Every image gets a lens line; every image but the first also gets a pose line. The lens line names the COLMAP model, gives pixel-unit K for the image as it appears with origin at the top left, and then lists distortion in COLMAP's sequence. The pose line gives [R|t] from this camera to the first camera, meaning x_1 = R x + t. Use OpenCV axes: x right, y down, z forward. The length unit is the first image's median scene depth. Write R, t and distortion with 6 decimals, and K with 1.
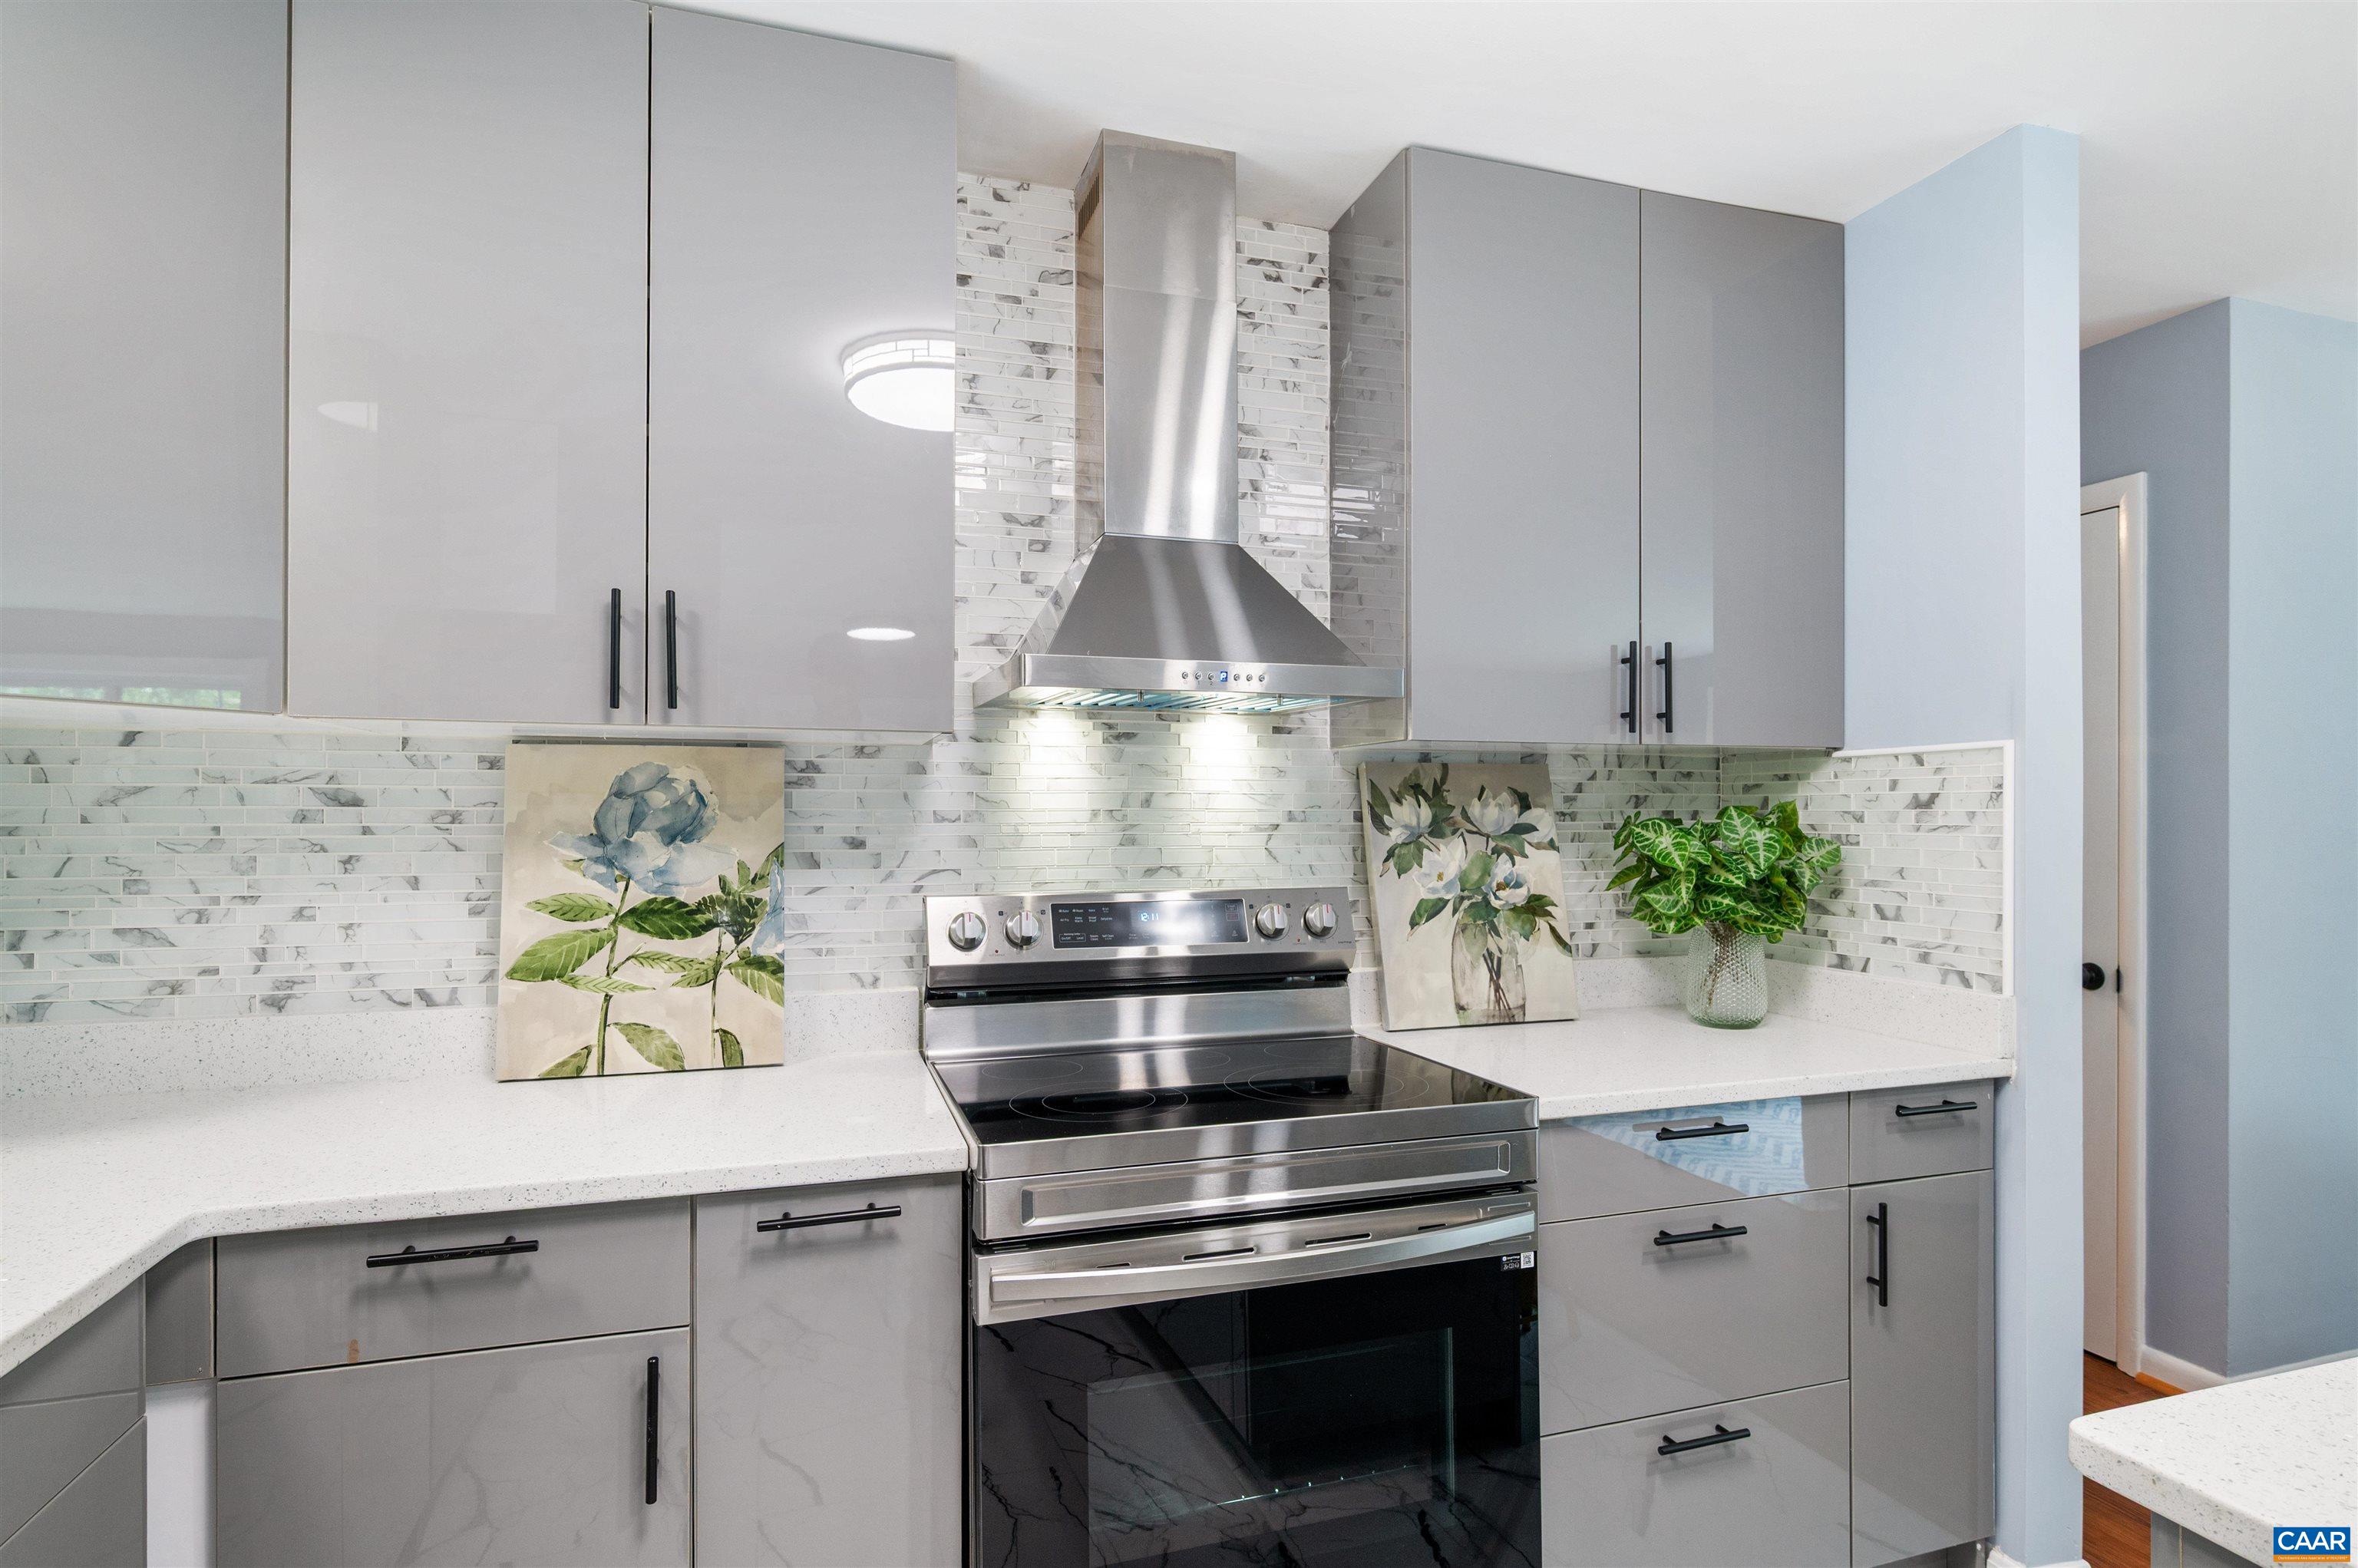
lens RADIAL K [[1199.6, 0, 1176.5], [0, 1199.6, 816.3], [0, 0, 1]] dist [0.000175, -0.000307]
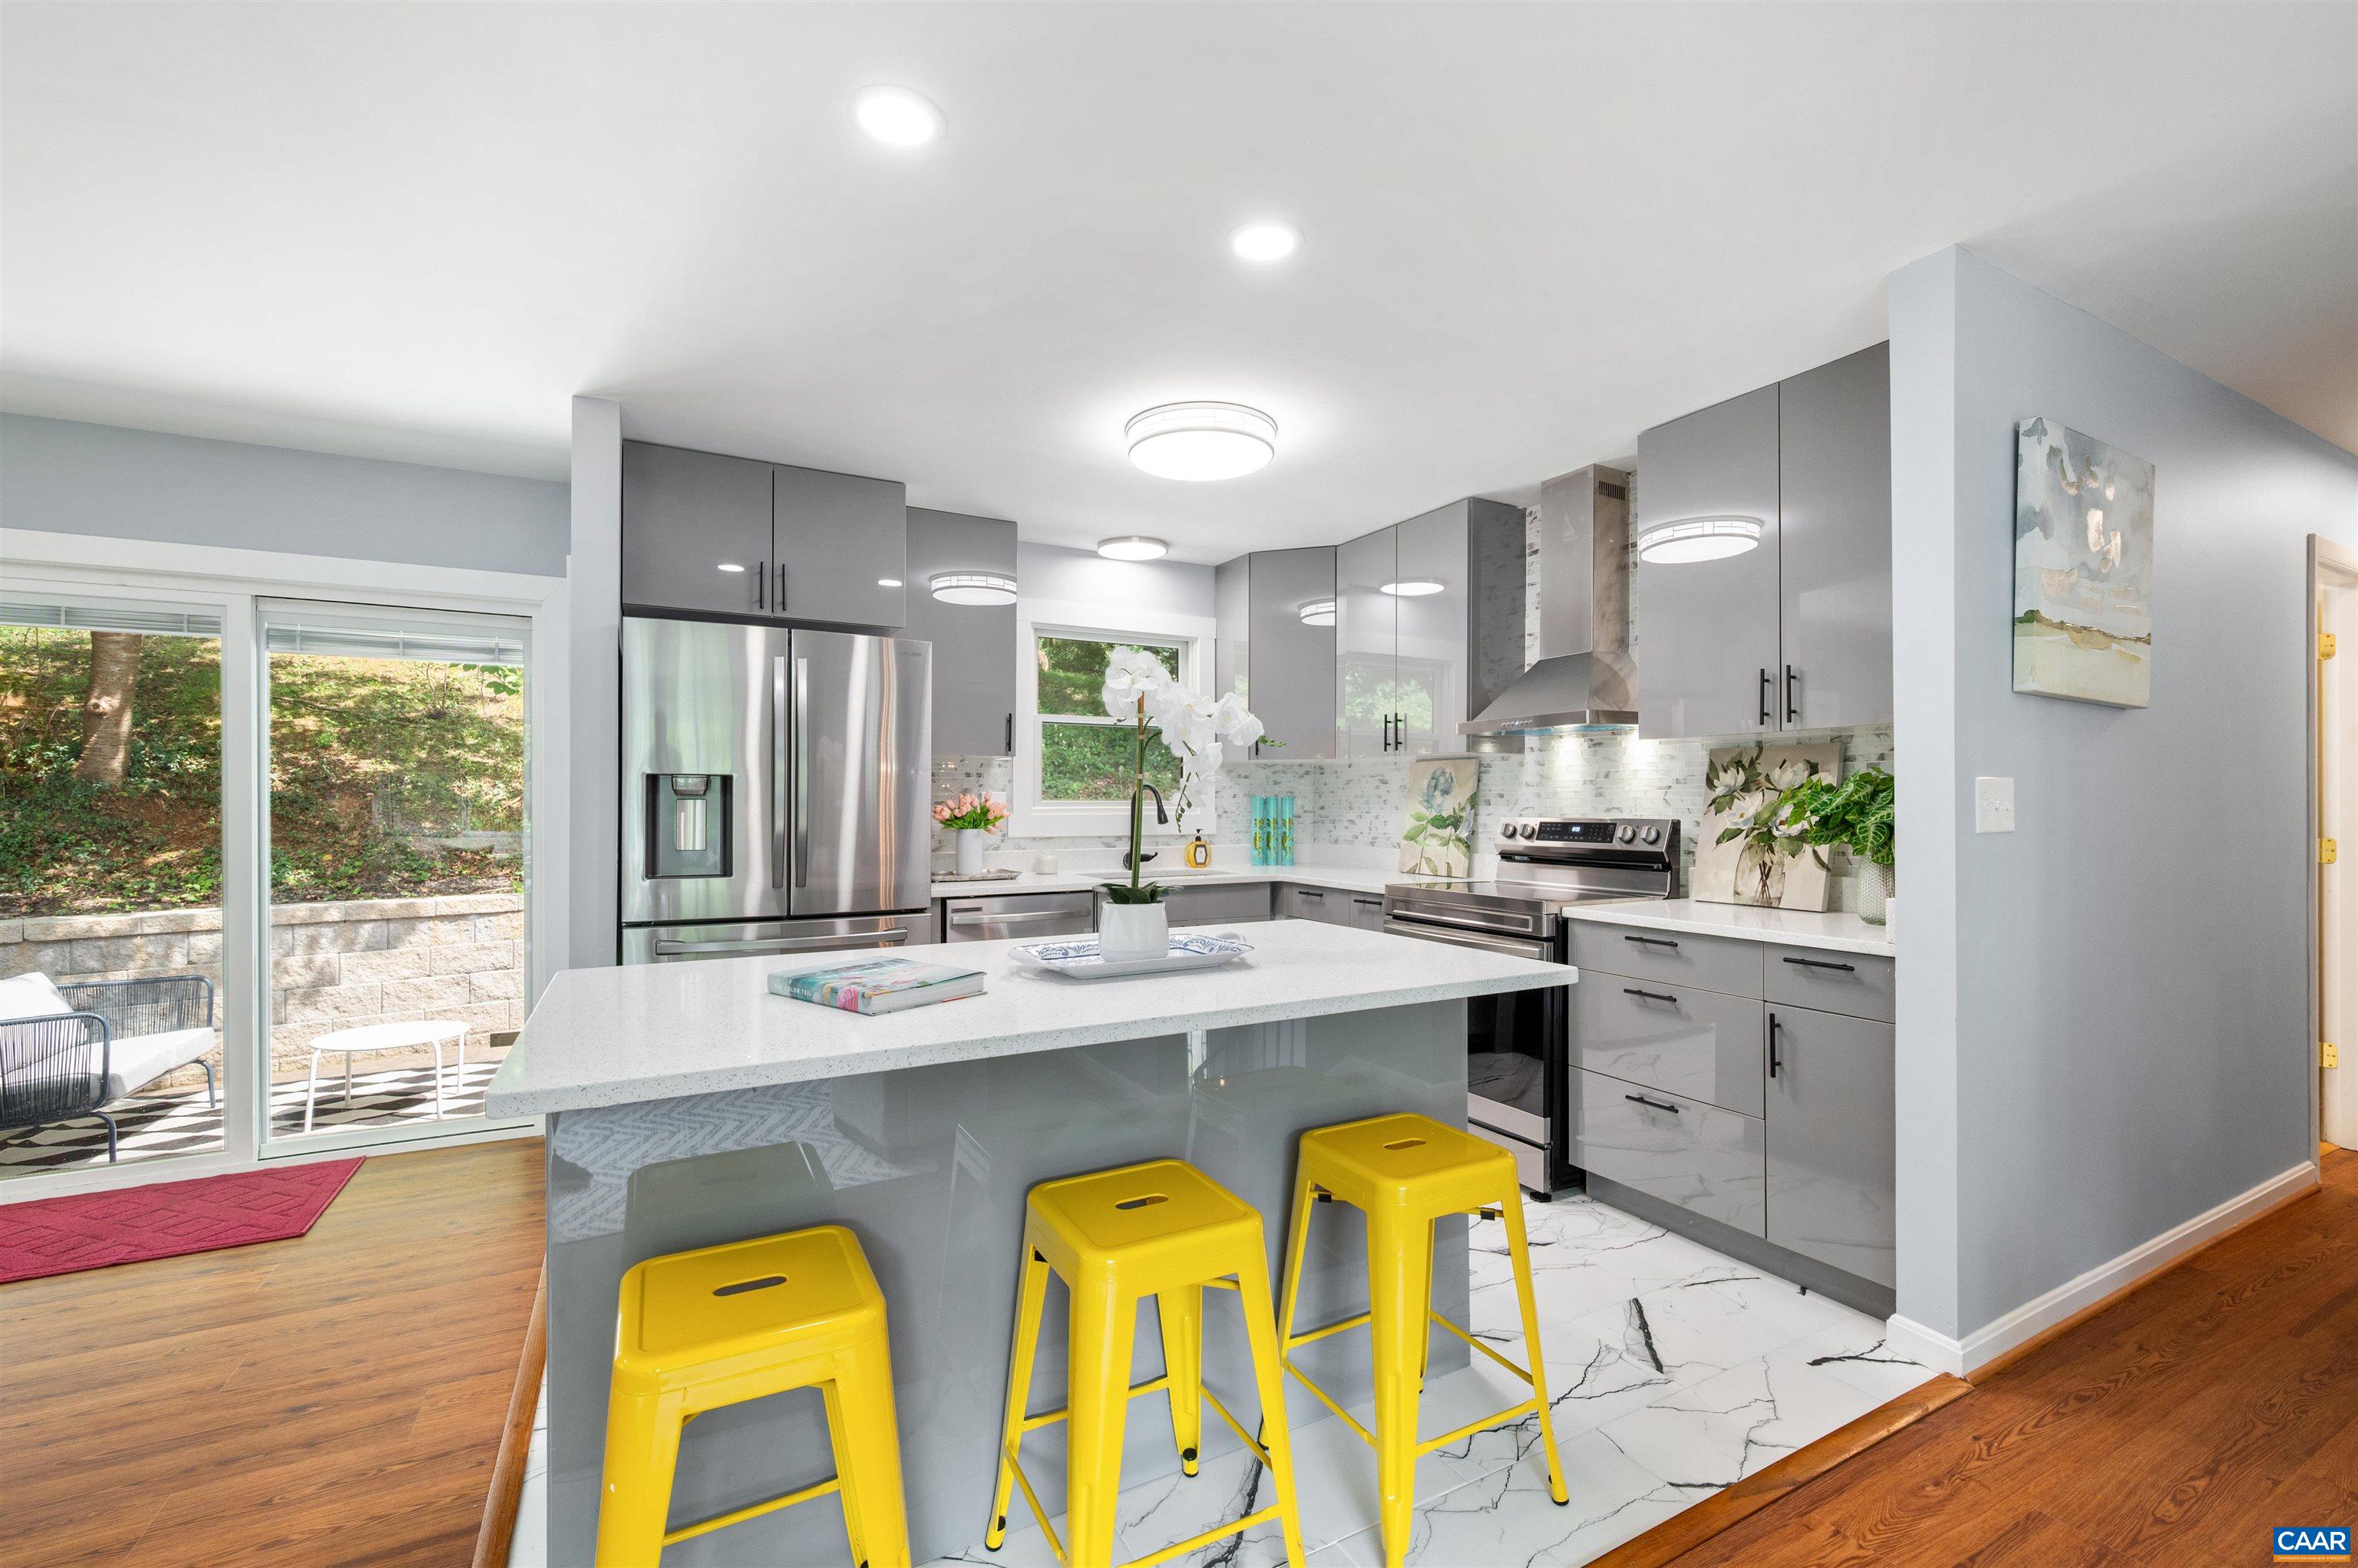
lens RADIAL K [[985.8, 0, 1185.9], [0, 985.8, 800.6], [0, 0, 1]] dist [-0.000391, 0.000043]
pose [[0.190593, -0.001946, -0.981667, 1.507884], [-0.002160, 0.999995, -0.002401, 0.036508], [0.981667, 0.002578, 0.190588, -0.021400]]
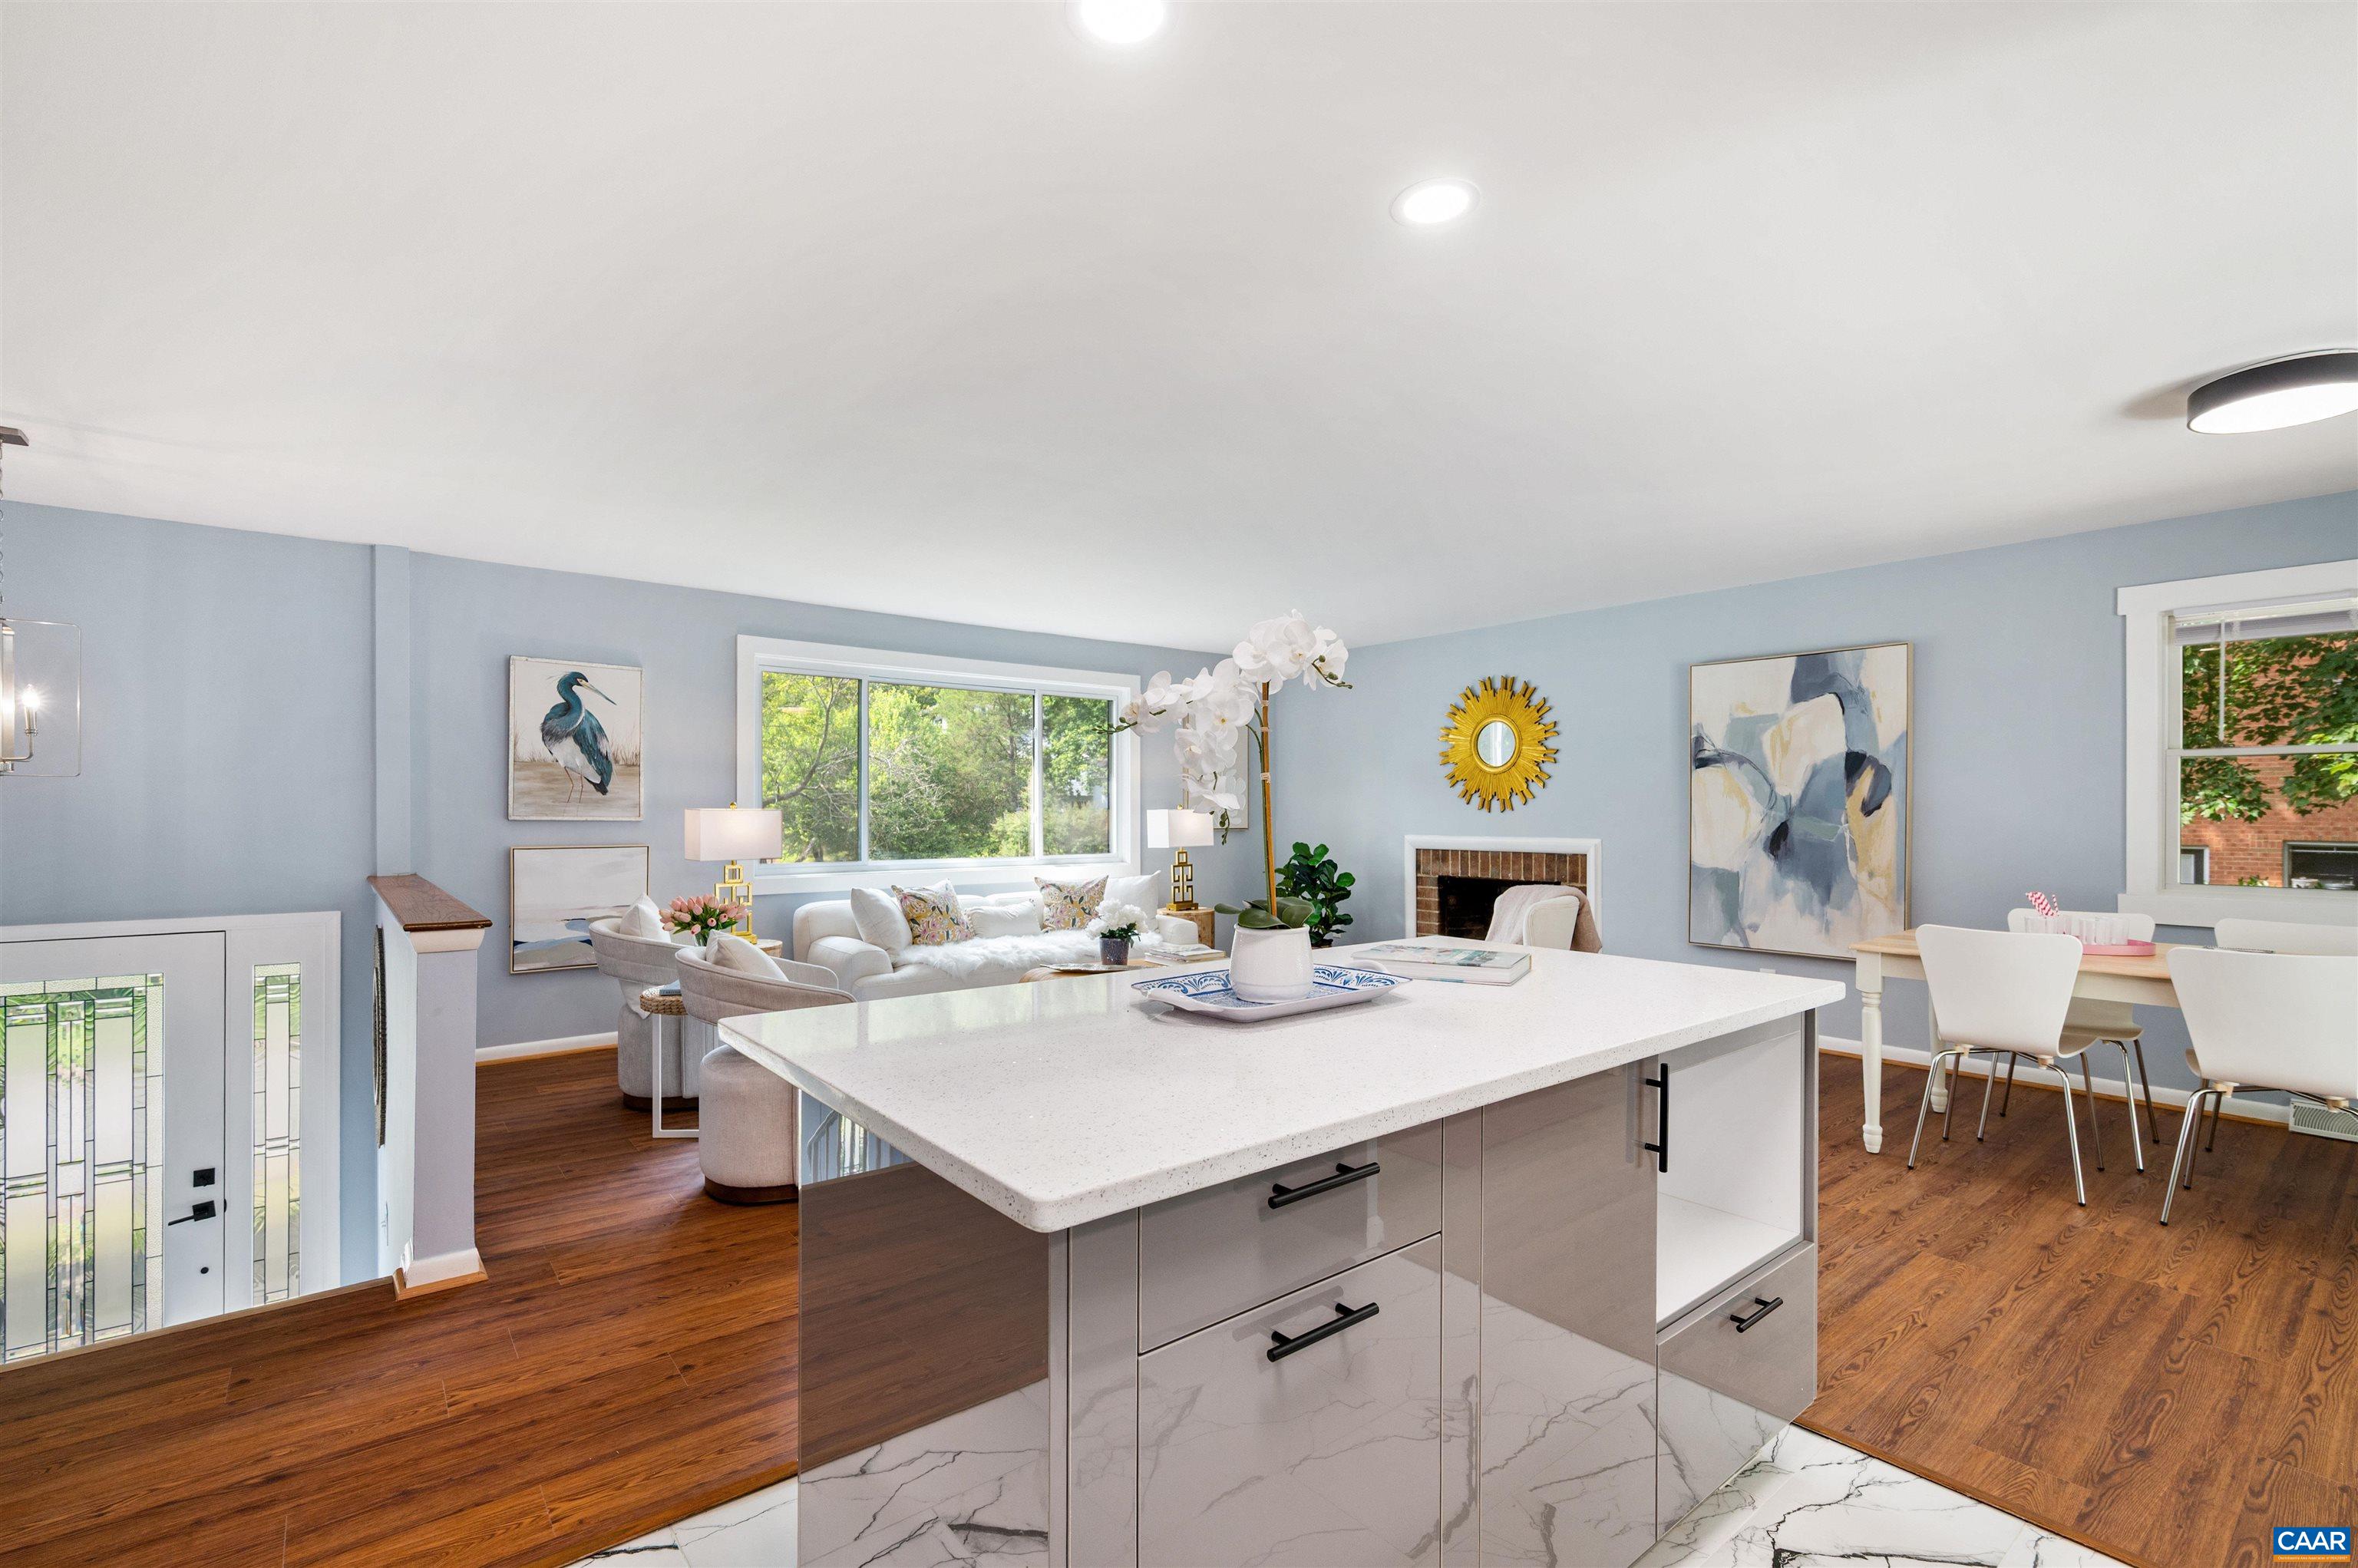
lens RADIAL K [[1045.8, 0, 1170.4], [0, 1045.8, 814.2], [0, 0, 1]] dist [0.000135, 0.000117]
pose [[-0.358155, -0.002067, 0.933660, -0.122939], [0.002043, 0.999993, 0.002997, 0.038211], [-0.933660, 0.002981, -0.358149, 0.470619]]
